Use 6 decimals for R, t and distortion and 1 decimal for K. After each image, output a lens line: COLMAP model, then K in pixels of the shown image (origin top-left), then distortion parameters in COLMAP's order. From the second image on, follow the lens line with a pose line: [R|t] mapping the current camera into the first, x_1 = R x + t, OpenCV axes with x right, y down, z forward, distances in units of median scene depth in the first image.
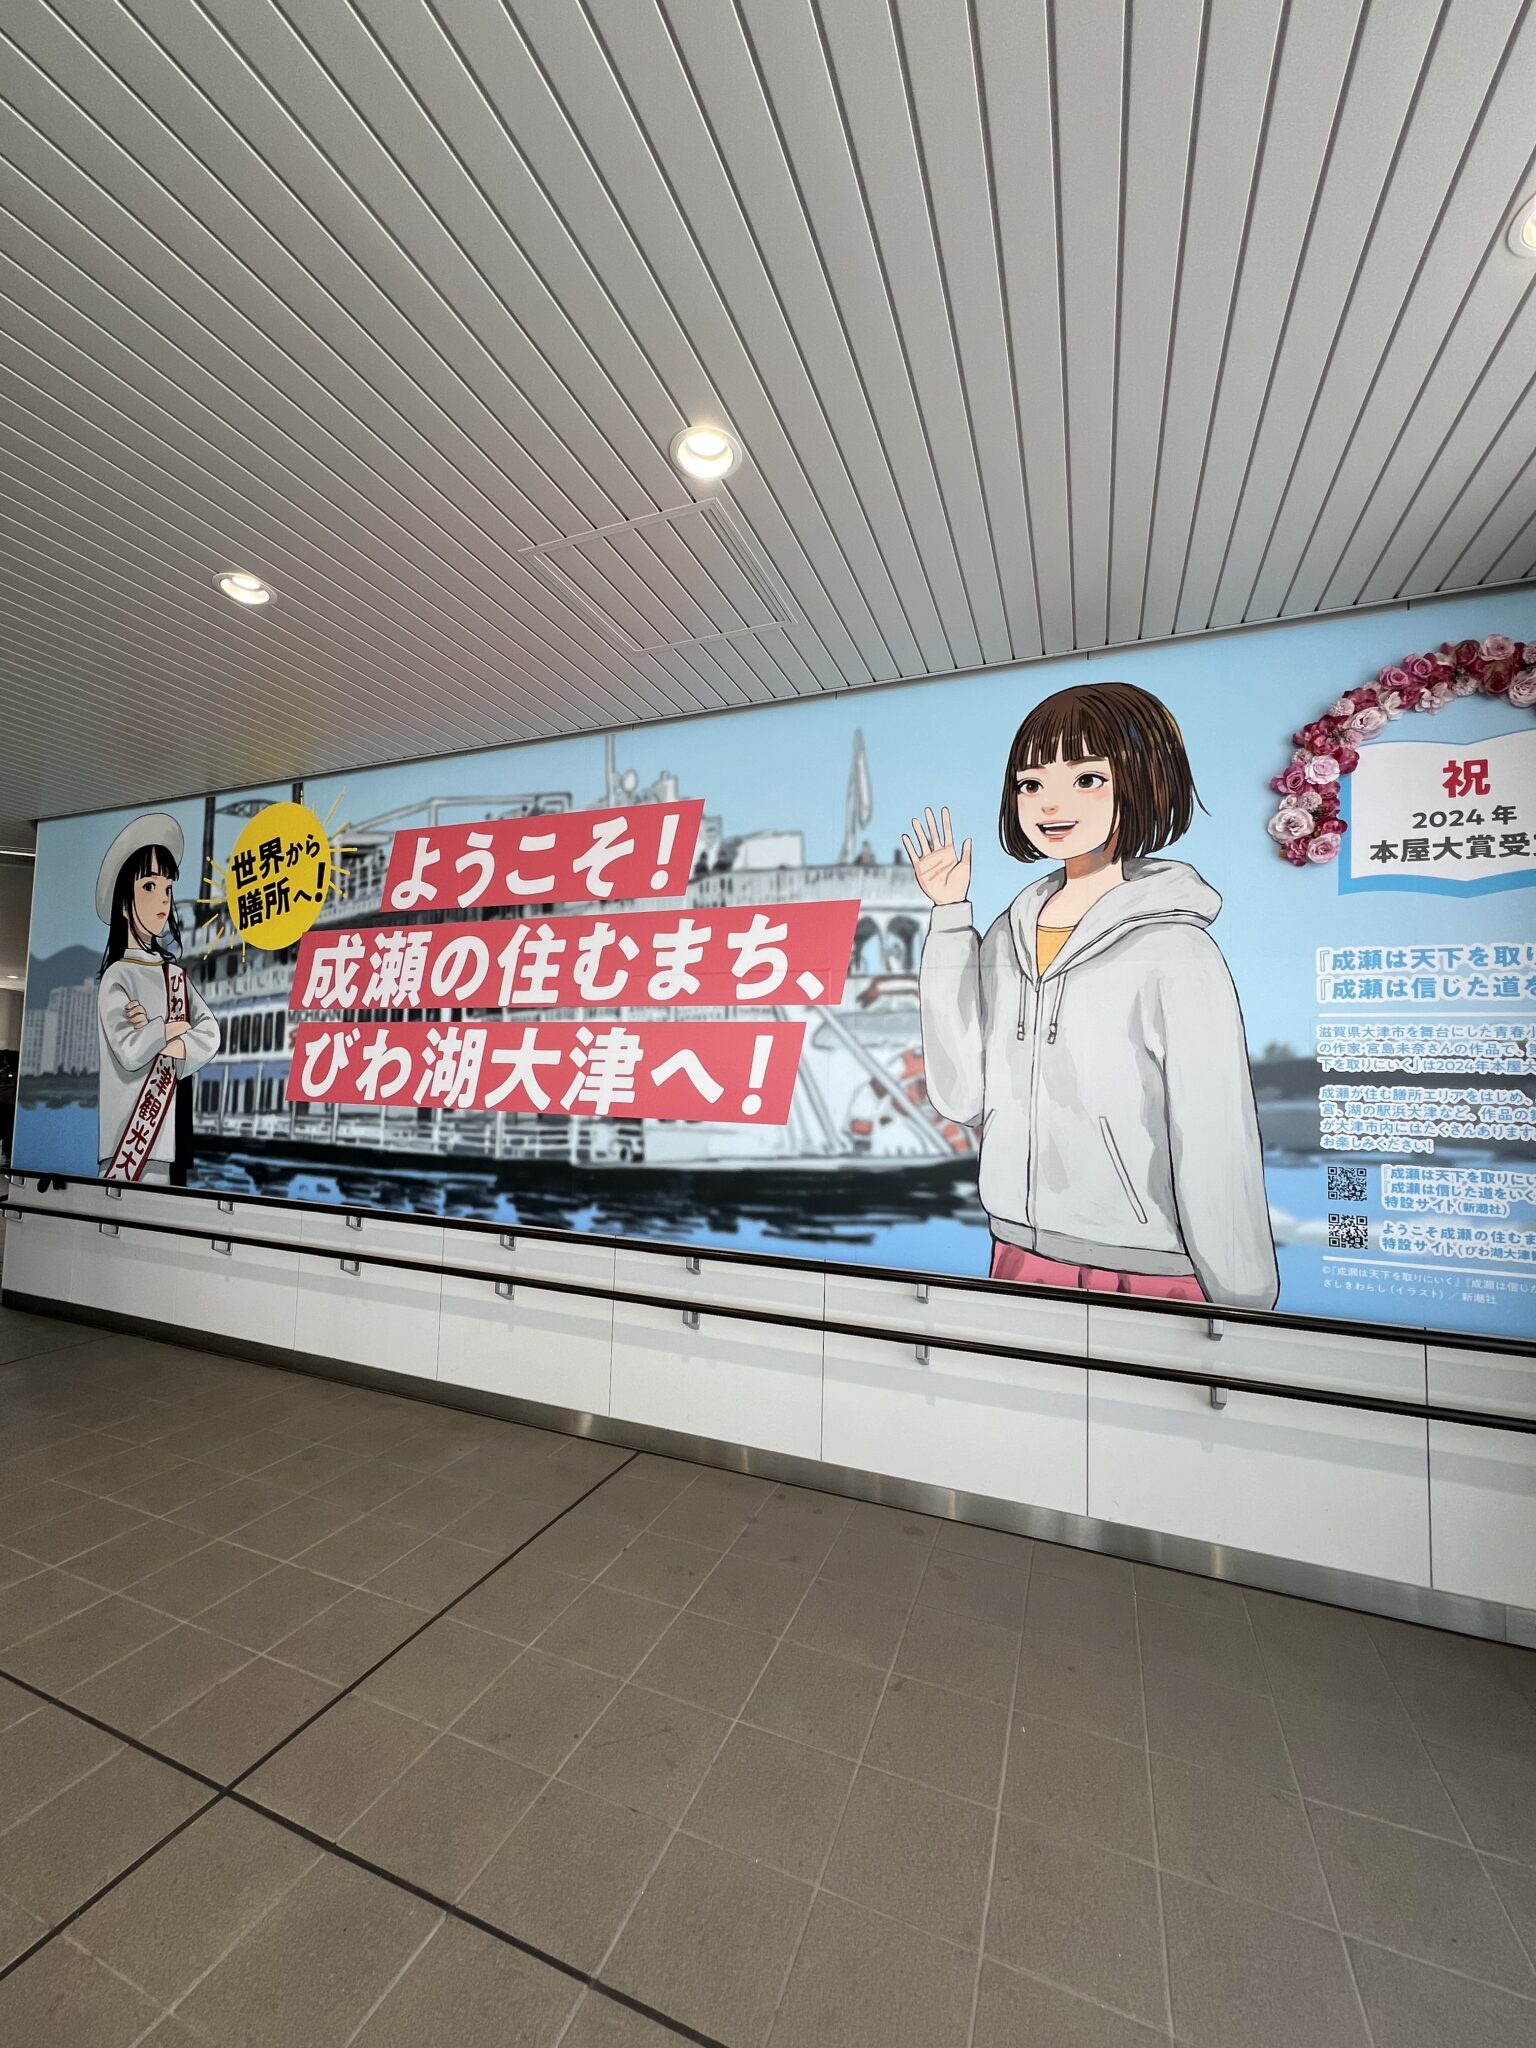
lens RADIAL K [[810.3, 0, 767.6], [0, 810.3, 1010.5], [0, 0, 1]] dist [0.002718, -0.000066]
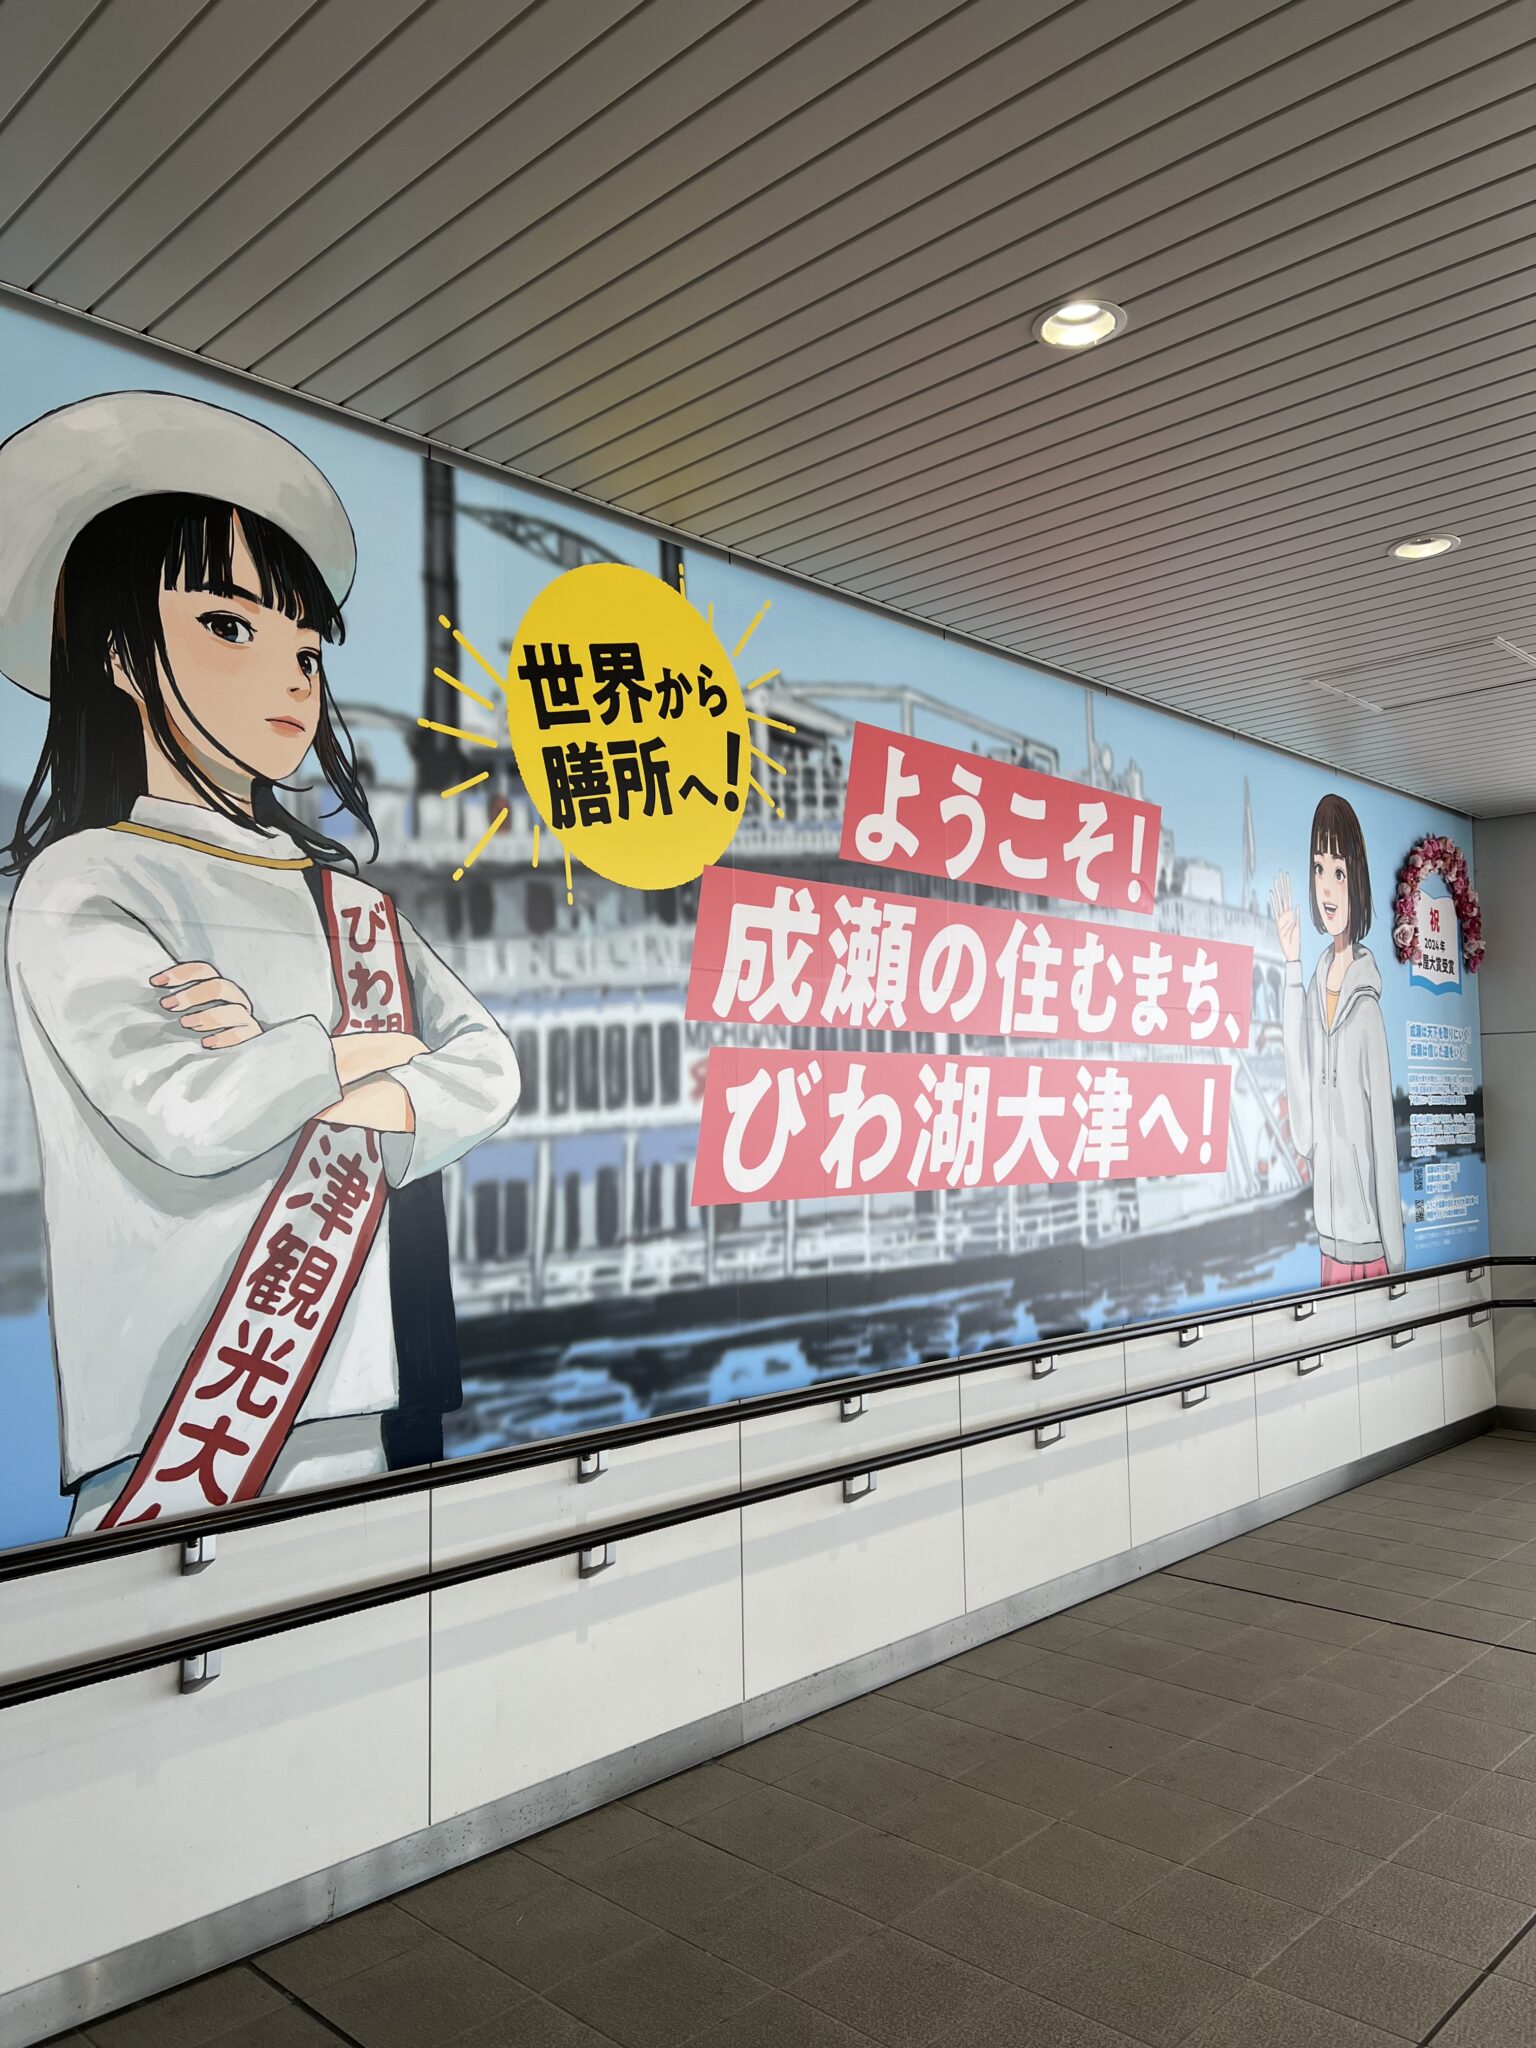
lens RADIAL K [[1538.2, 0, 770.7], [0, 1538.2, 1039.6], [0, 0, 1]] dist [0.088677, -0.013641]
pose [[0.374395, 0.027117, 0.926873, -1.495332], [-0.033609, 0.999312, -0.015661, 0.024617], [-0.926660, -0.025287, 0.375049, 0.639023]]
